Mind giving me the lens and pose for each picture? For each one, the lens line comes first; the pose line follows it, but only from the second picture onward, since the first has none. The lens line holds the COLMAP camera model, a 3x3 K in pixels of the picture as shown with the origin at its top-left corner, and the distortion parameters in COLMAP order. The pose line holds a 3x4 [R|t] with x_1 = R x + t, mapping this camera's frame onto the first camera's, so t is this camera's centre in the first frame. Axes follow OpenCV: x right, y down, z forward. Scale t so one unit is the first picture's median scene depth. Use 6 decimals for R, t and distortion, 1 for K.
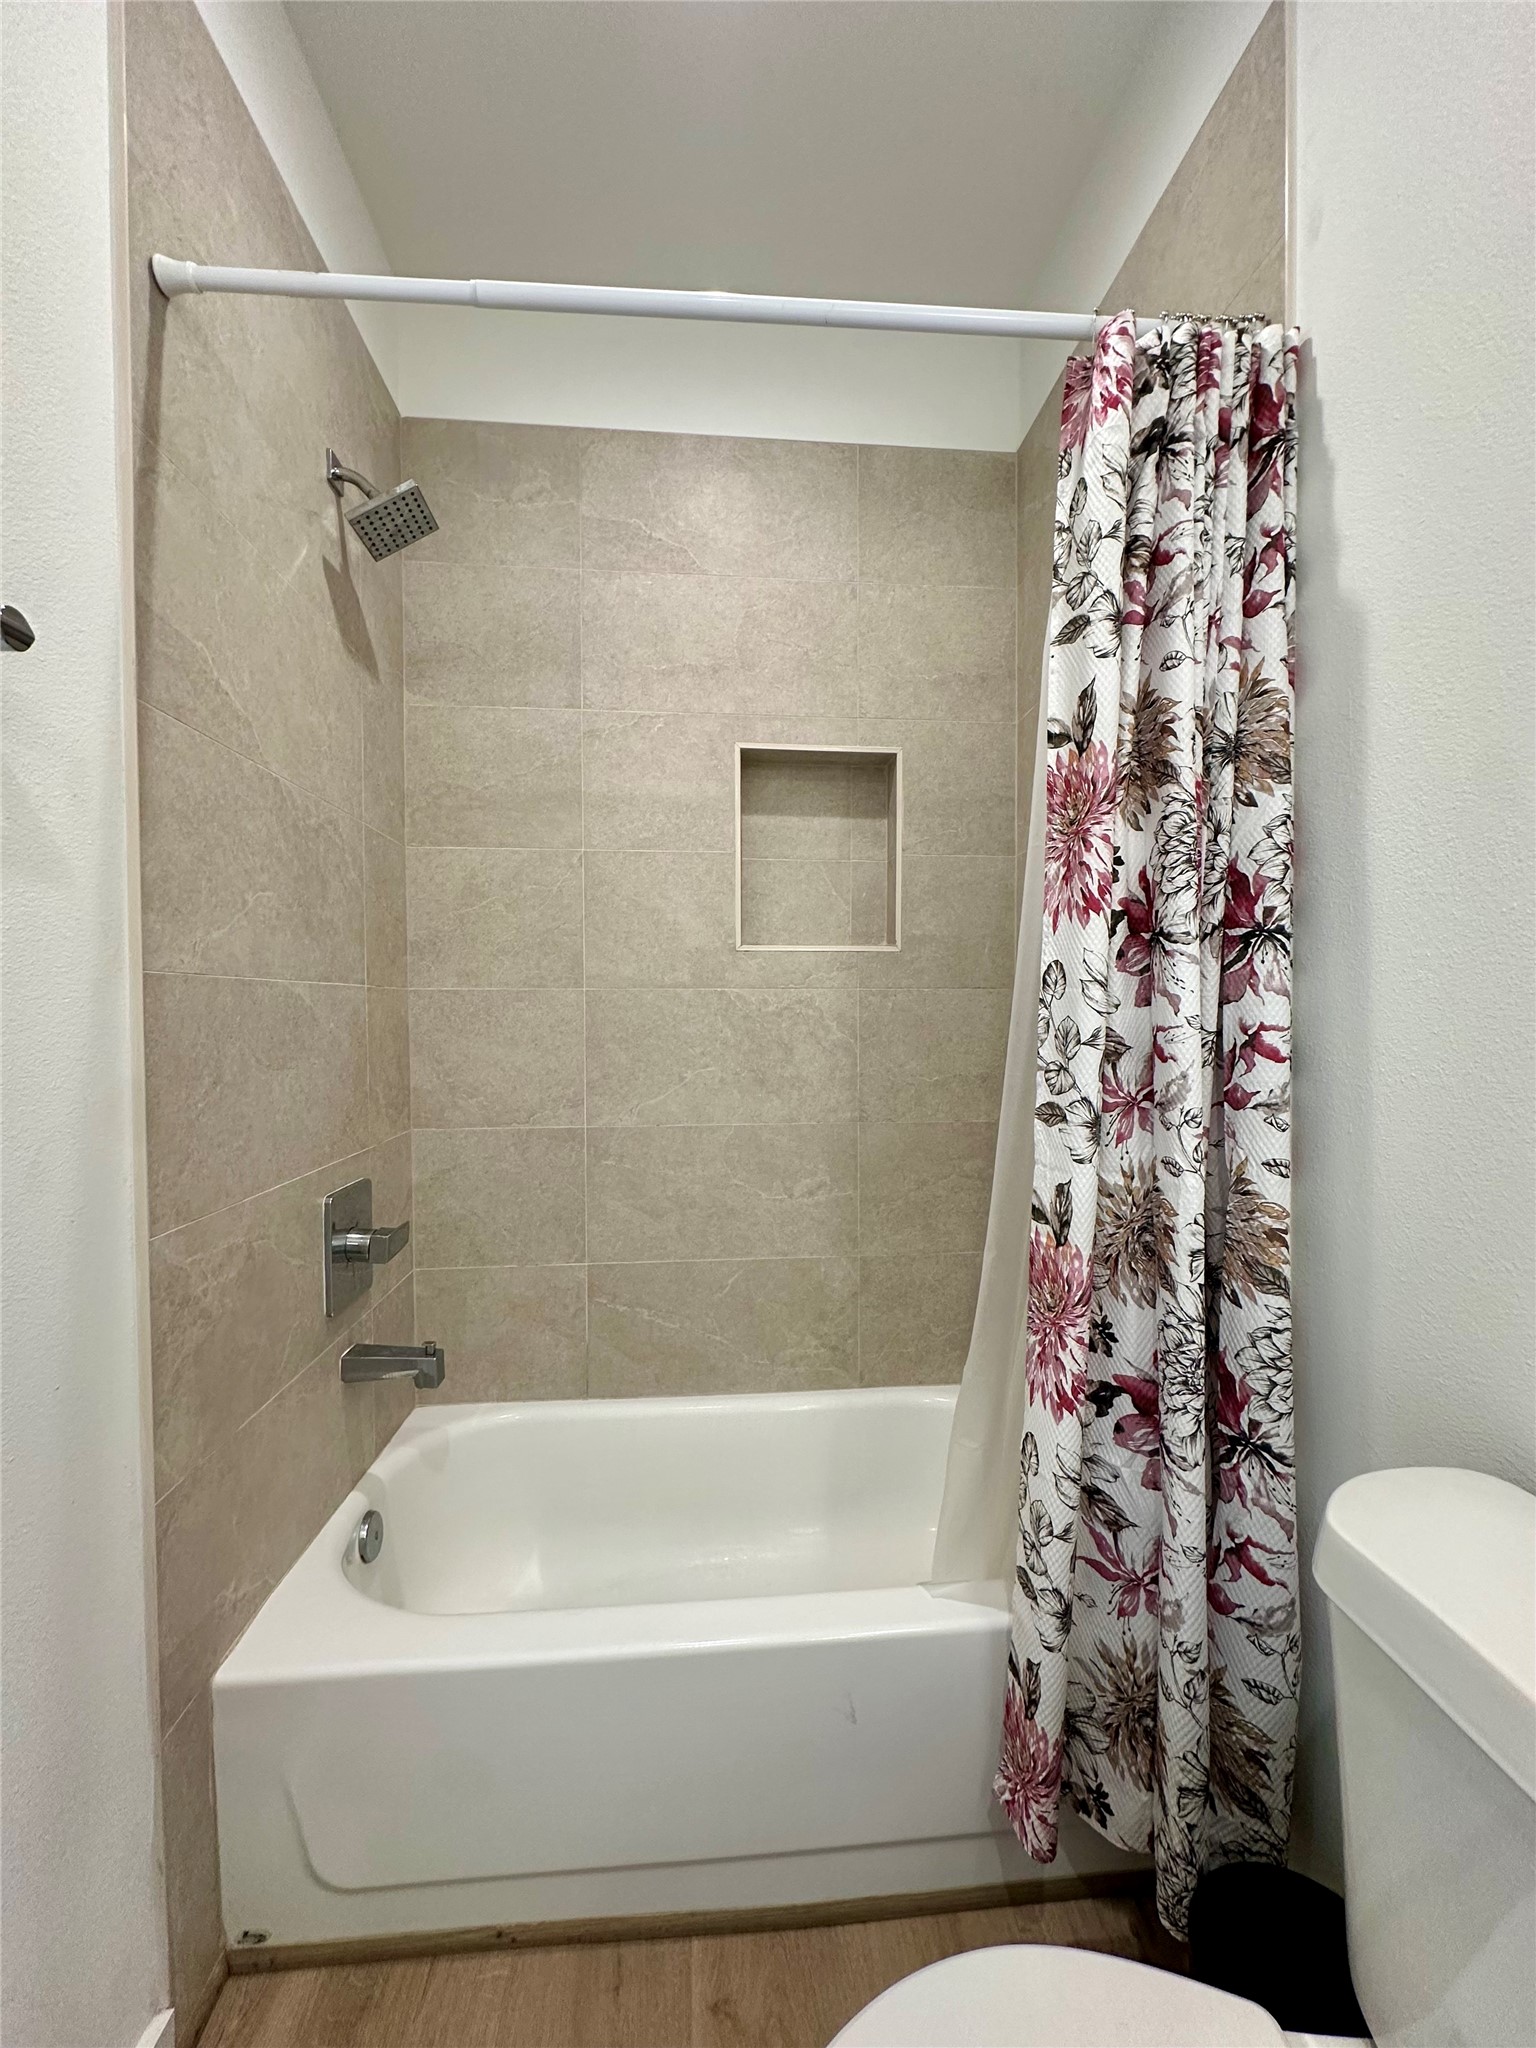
lens RADIAL K [[815.2, 0, 765.3], [0, 815.2, 1023.3], [0, 0, 1]] dist [-0.003726, 0.000802]
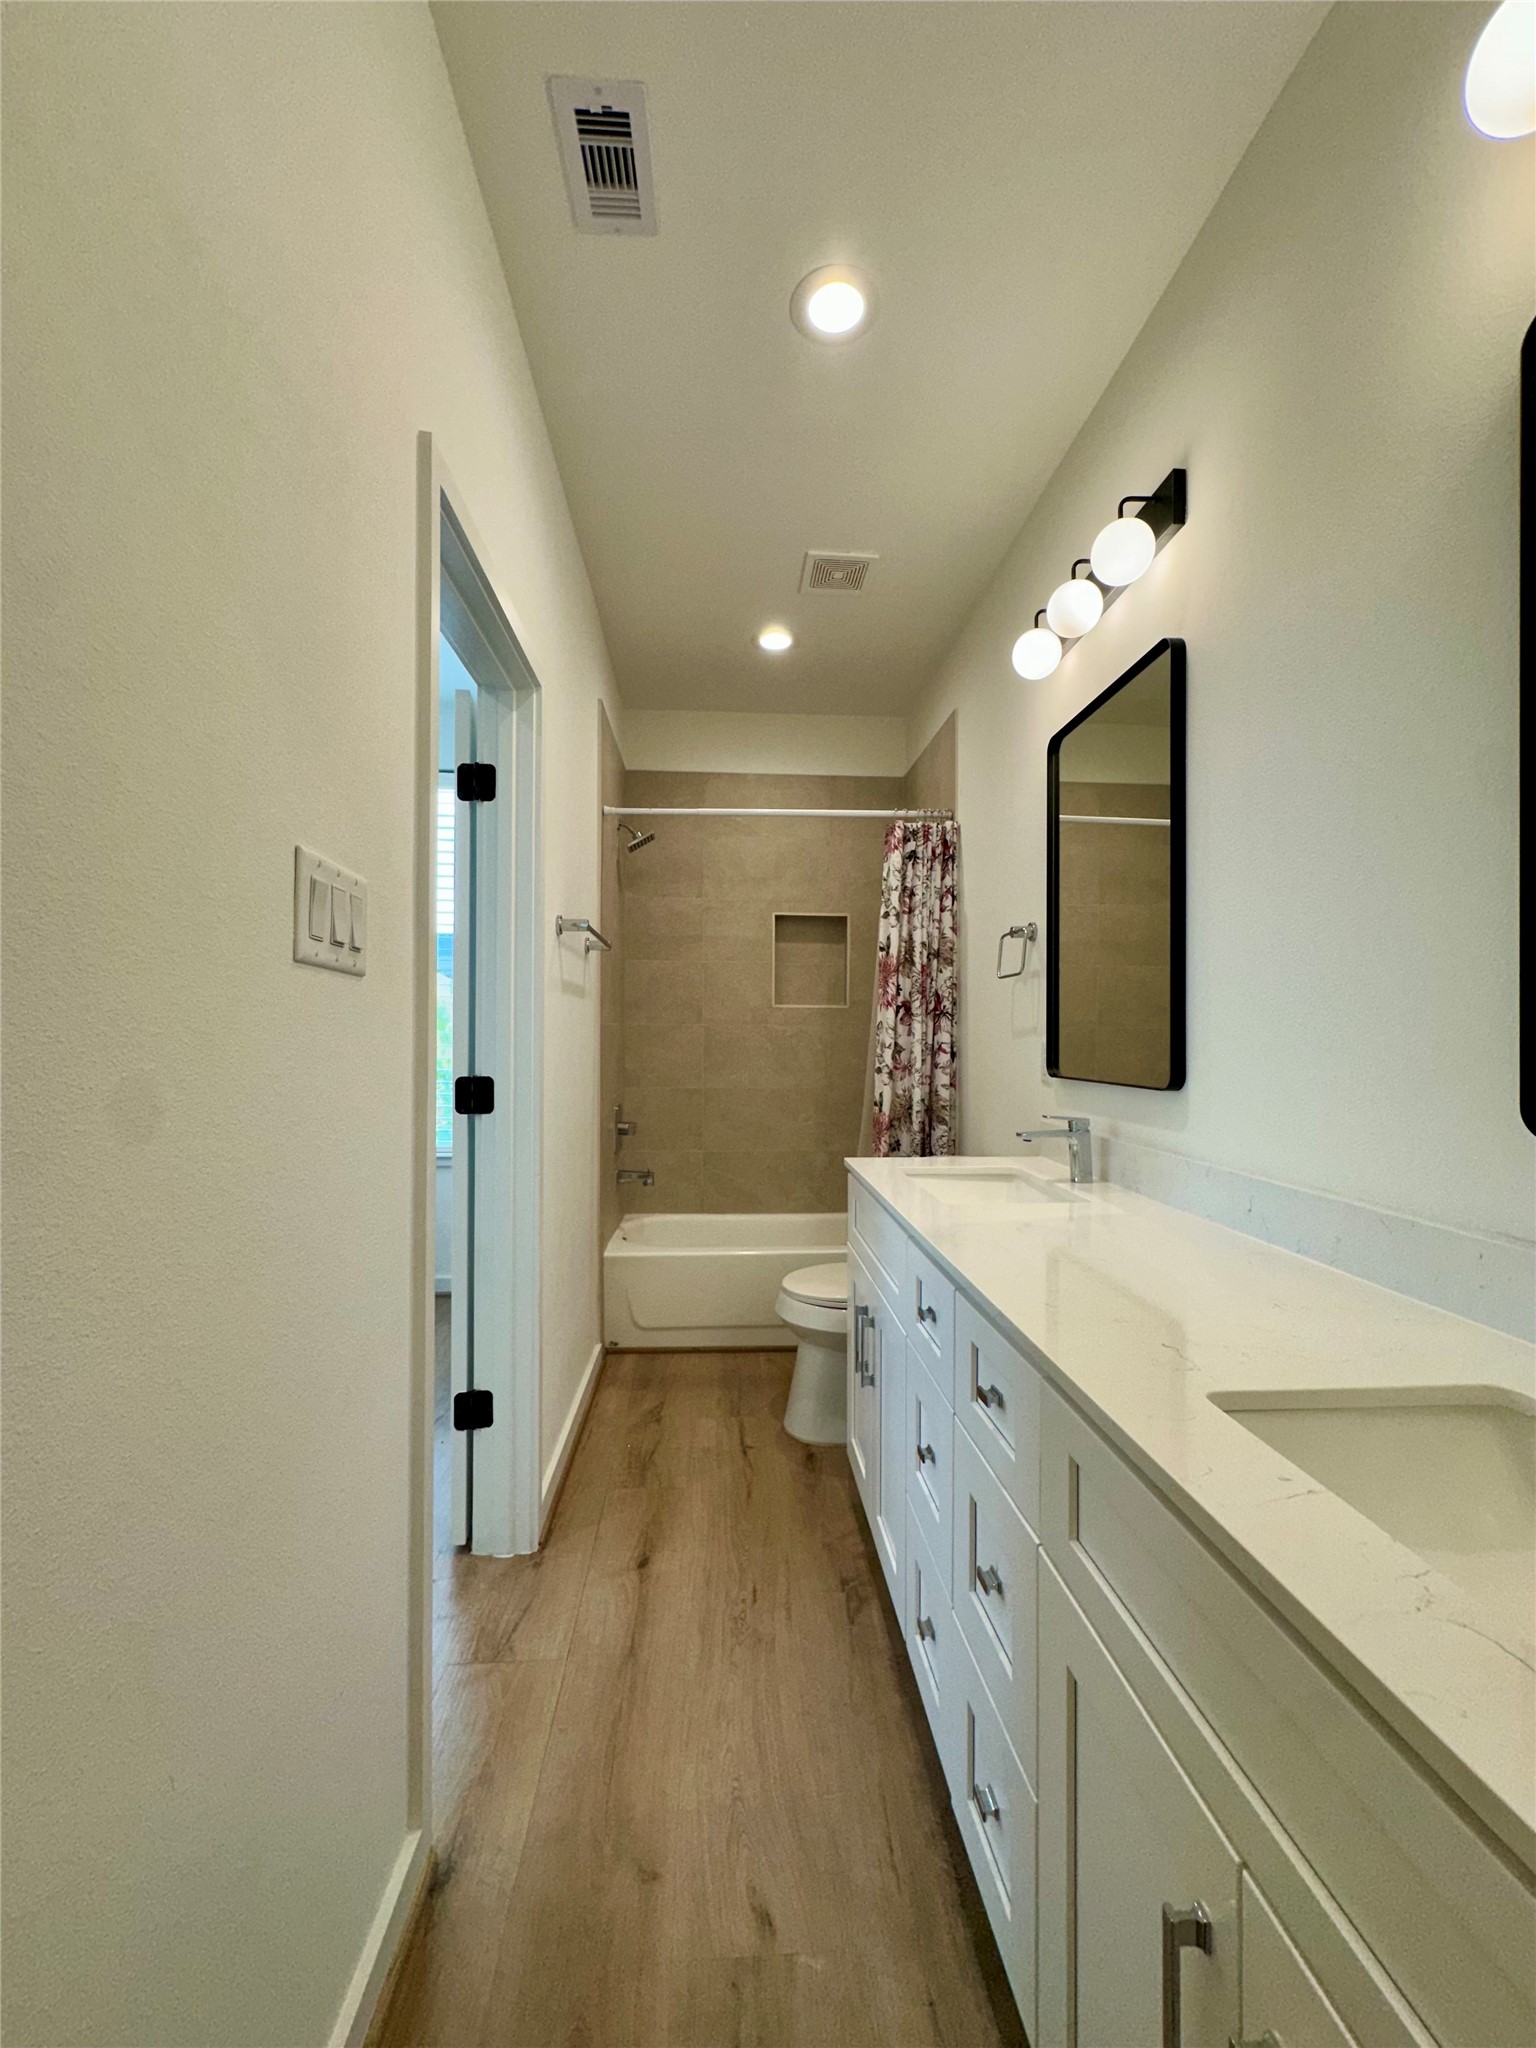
lens RADIAL K [[815.2, 0, 772.6], [0, 815.2, 1020.8], [0, 0, 1]] dist [-0.003726, 0.000802]
pose [[0.999914, 0.007038, -0.011037, -0.020459], [-0.007326, 0.999628, -0.026261, 0.006815], [0.010848, 0.026340, 0.999594, -2.164362]]
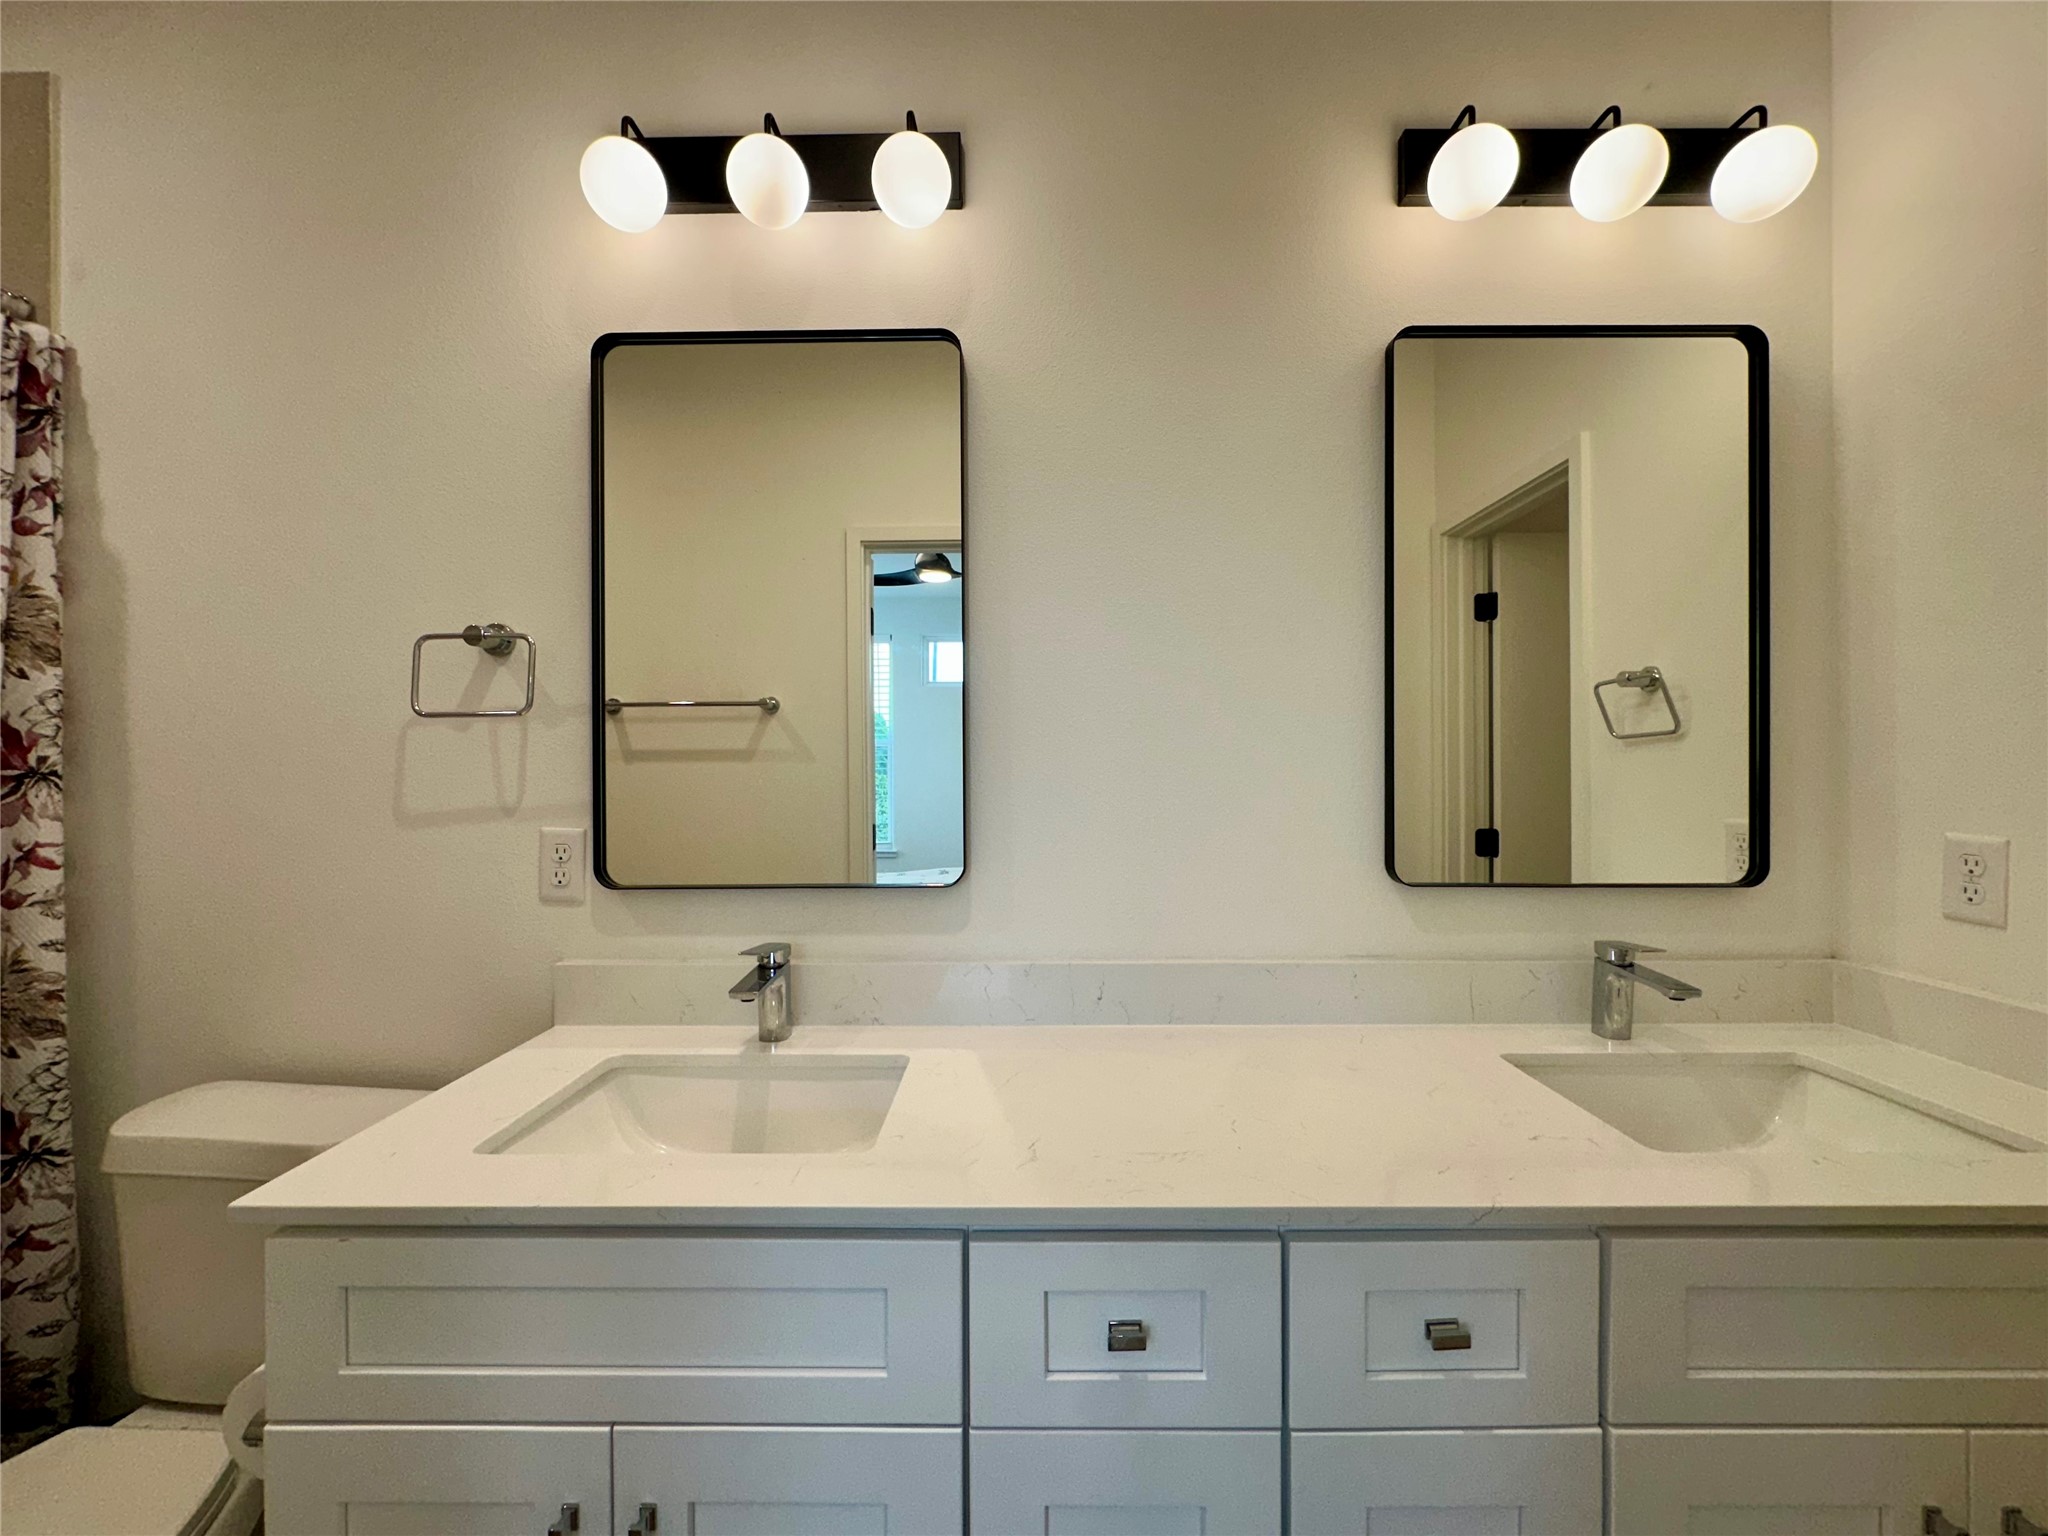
lens RADIAL K [[815.2, 0, 1021.2], [0, 815.2, 763.9], [0, 0, 1]] dist [-0.003726, 0.000802]
pose [[0.093829, 0.002731, 0.995585, -0.570632], [0.018887, 0.999811, -0.004522, -0.091075], [-0.995409, 0.019228, 0.093760, -0.744895]]
